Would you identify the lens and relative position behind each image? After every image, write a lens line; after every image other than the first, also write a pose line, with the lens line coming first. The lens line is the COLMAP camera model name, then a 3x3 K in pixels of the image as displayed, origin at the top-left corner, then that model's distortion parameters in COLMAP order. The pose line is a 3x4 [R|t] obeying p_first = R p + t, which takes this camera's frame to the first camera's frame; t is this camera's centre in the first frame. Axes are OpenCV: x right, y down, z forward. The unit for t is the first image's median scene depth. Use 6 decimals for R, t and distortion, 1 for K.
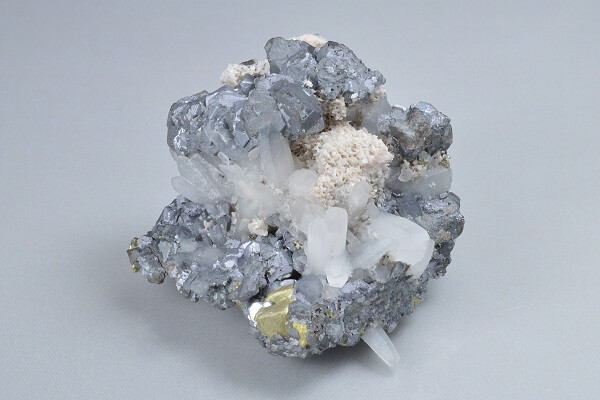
lens RADIAL K [[1642.5, 0, 300.0], [0, 1642.5, 200.0], [0, 0, 1]] dist [-0.135445, -0.326313]
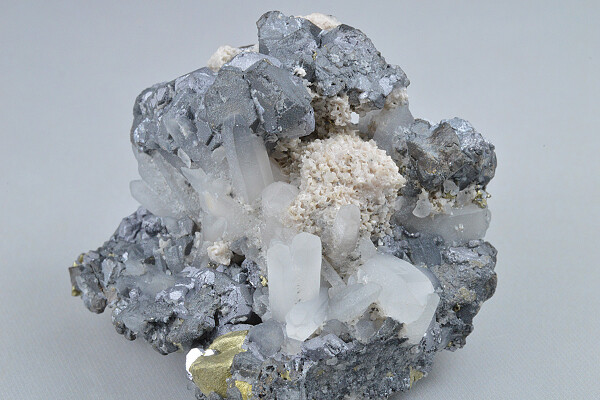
lens RADIAL K [[1642.5, 0, 300.0], [0, 1642.5, 200.0], [0, 0, 1]] dist [-0.135445, -0.326313]
pose [[0.986622, 0.113371, -0.117151, 0.099268], [-0.119589, 0.991688, -0.047464, 0.024167], [0.110796, 0.060839, 0.991979, 0.243784]]
